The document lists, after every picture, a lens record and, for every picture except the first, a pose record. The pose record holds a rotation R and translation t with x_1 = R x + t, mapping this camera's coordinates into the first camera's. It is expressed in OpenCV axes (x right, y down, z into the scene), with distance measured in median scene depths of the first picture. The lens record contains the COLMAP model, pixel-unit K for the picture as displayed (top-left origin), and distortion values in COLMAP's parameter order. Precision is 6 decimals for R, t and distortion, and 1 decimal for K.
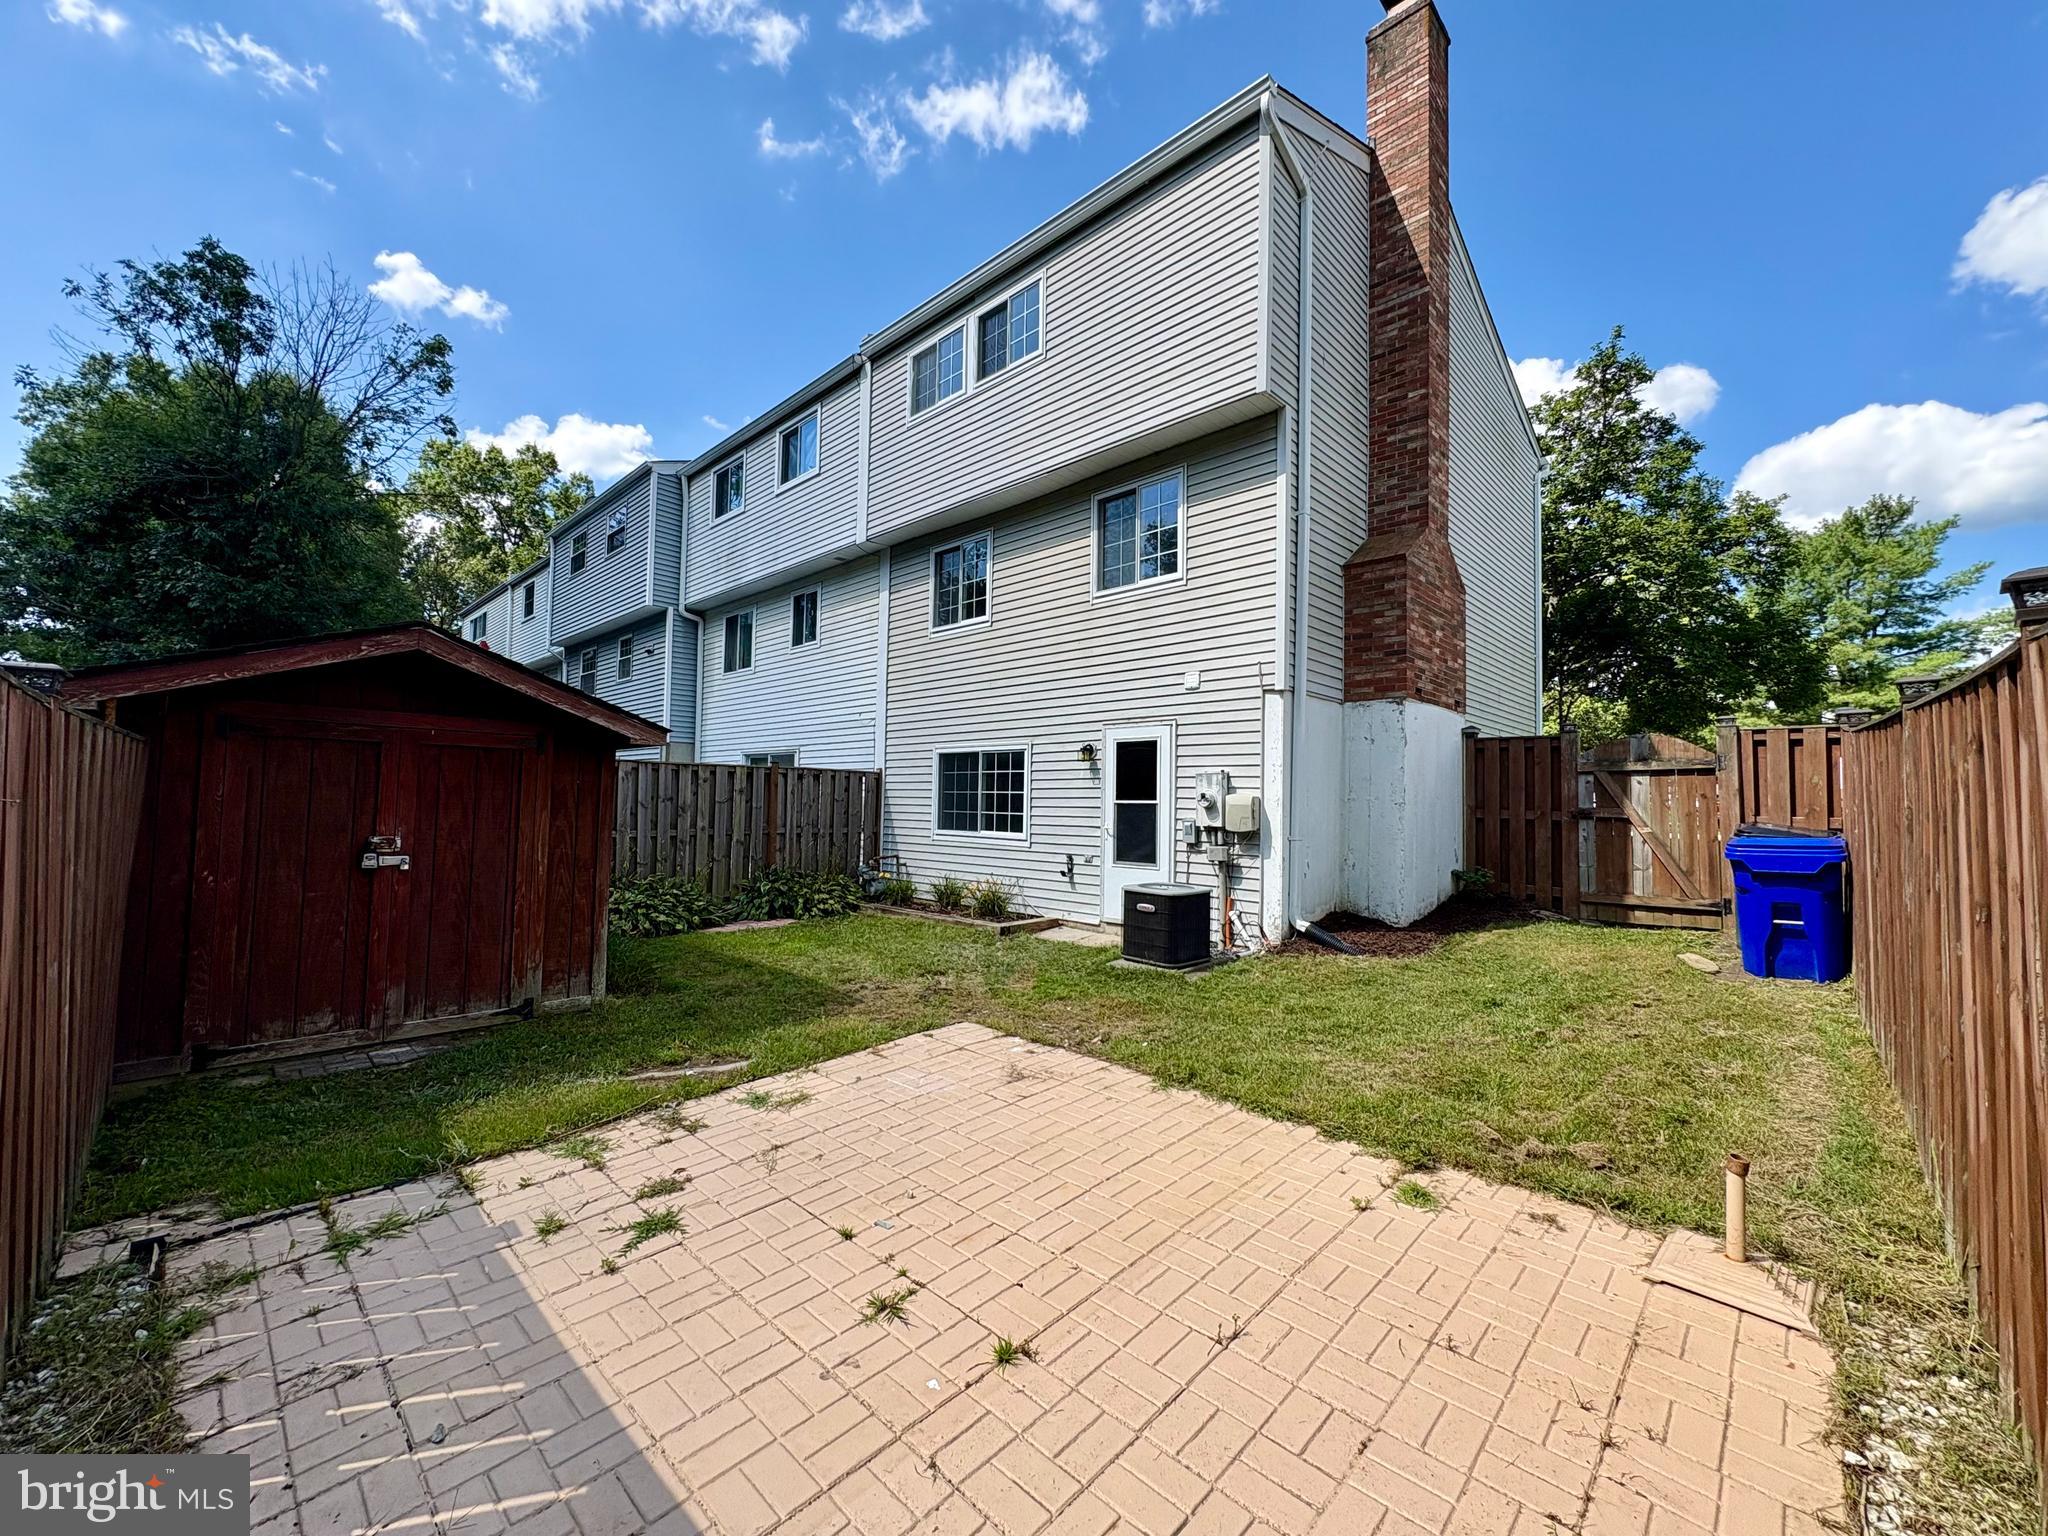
lens RADIAL K [[816.2, 0, 1026.4], [0, 816.2, 765.9], [0, 0, 1]] dist [-0.001593, 0.000463]
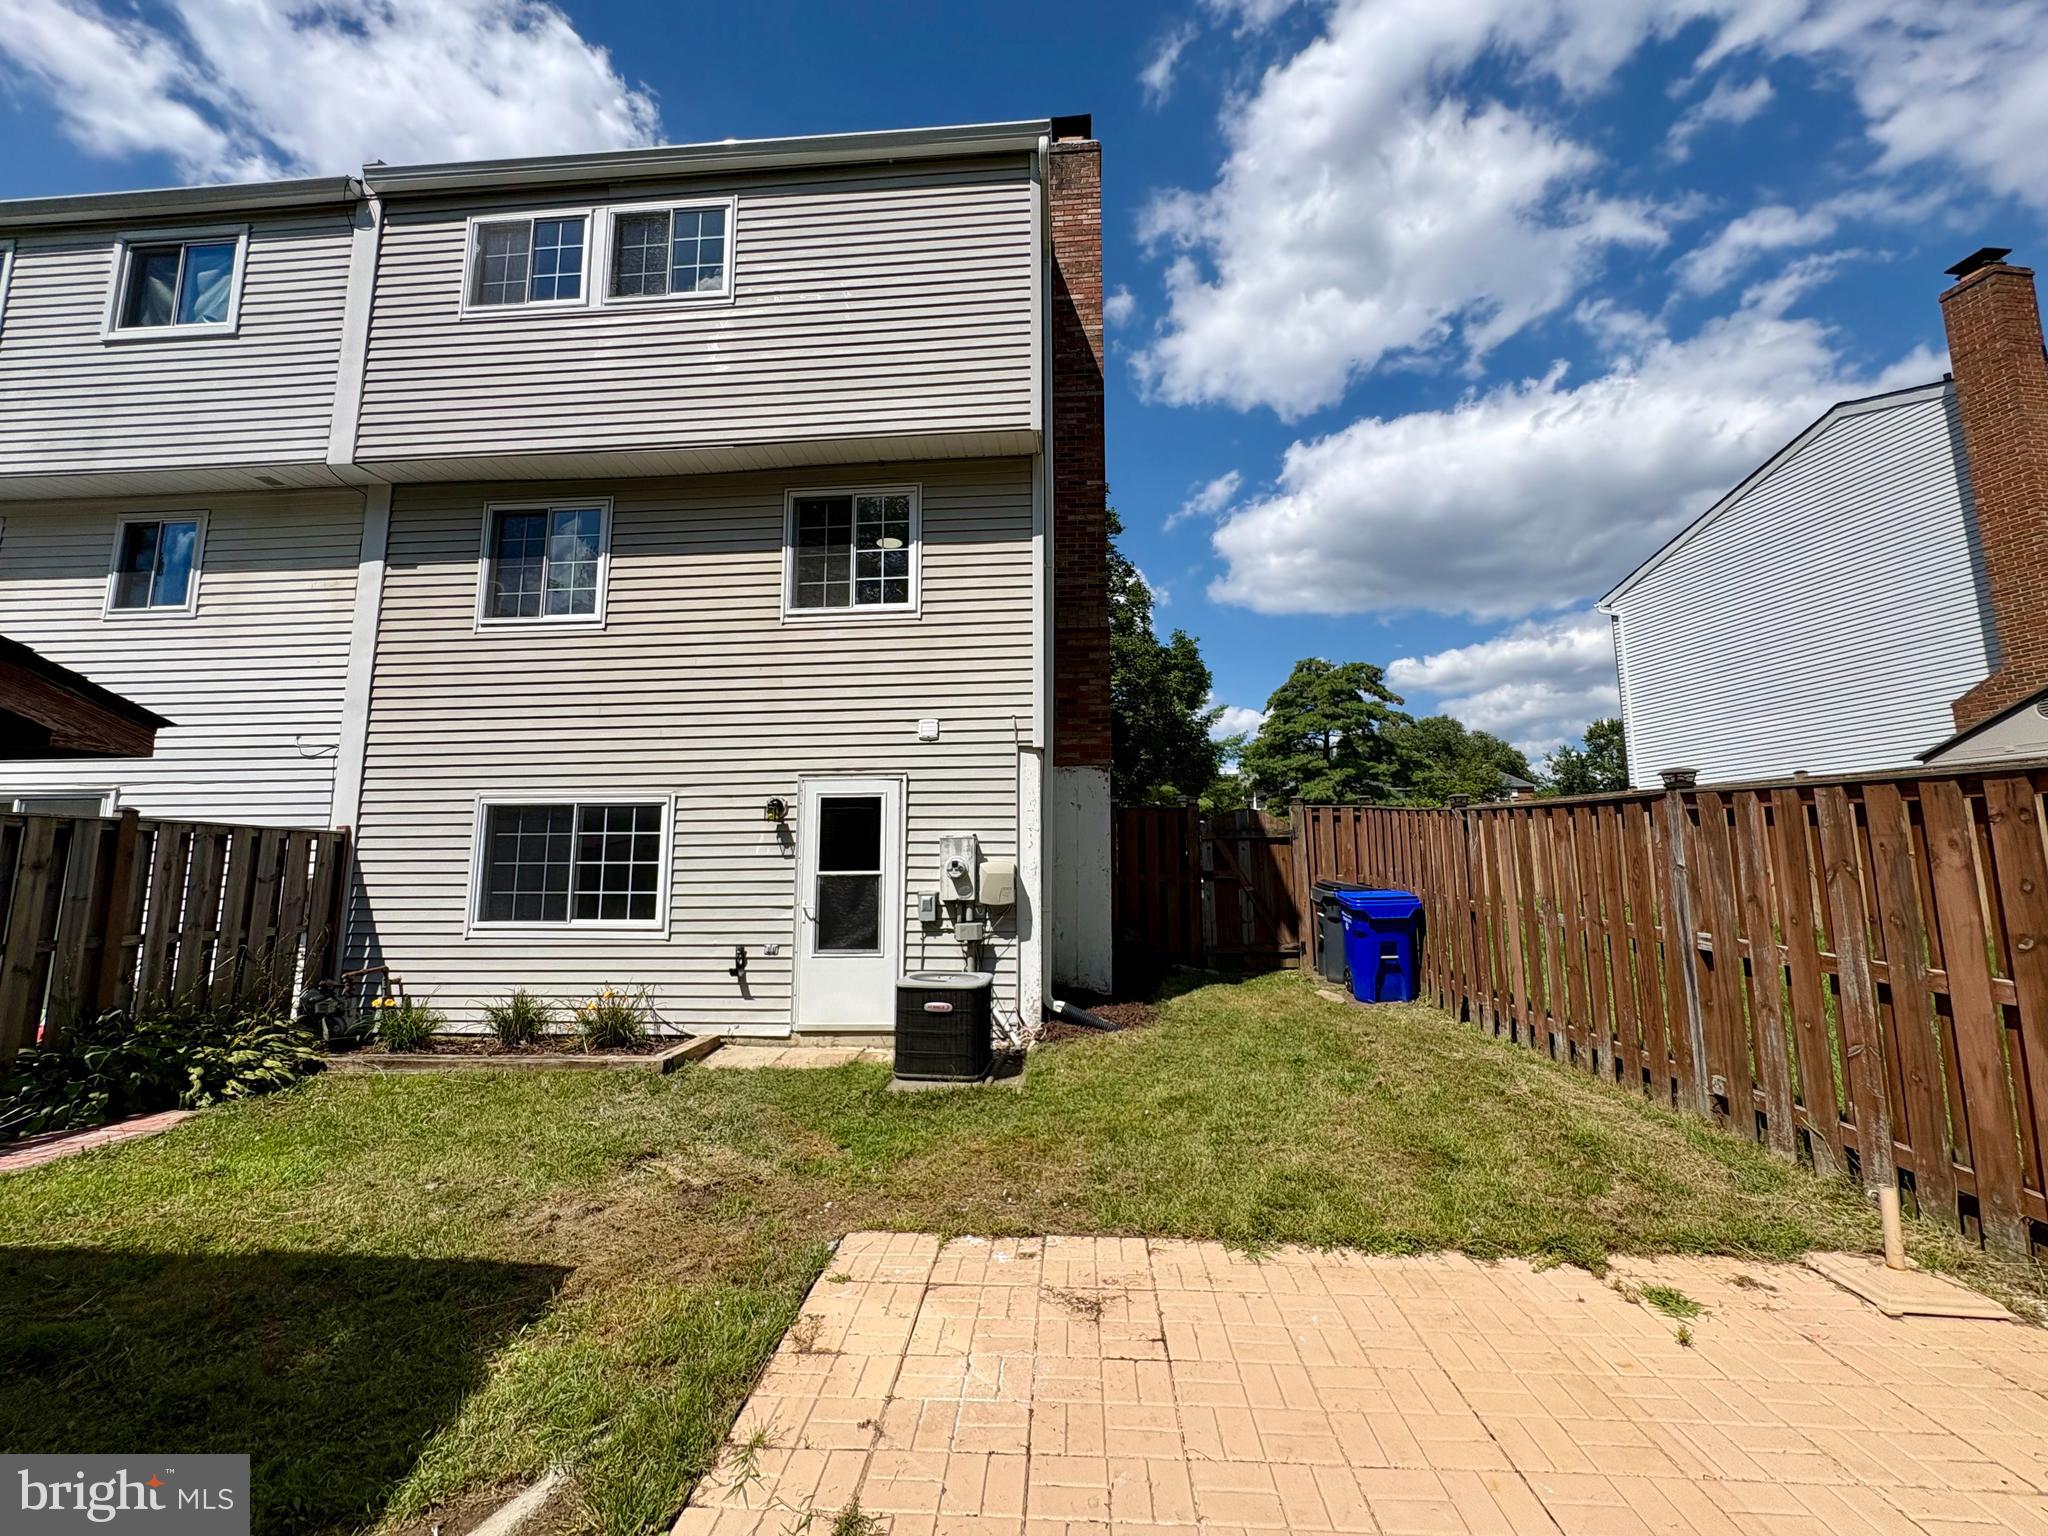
lens RADIAL K [[816.2, 0, 1023.8], [0, 816.2, 764.1], [0, 0, 1]] dist [-0.001593, 0.000463]
pose [[0.762431, 0.066387, 0.643655, -0.252439], [-0.012371, 0.996037, -0.088079, 0.005702], [-0.646952, 0.059191, 0.760230, 0.264886]]
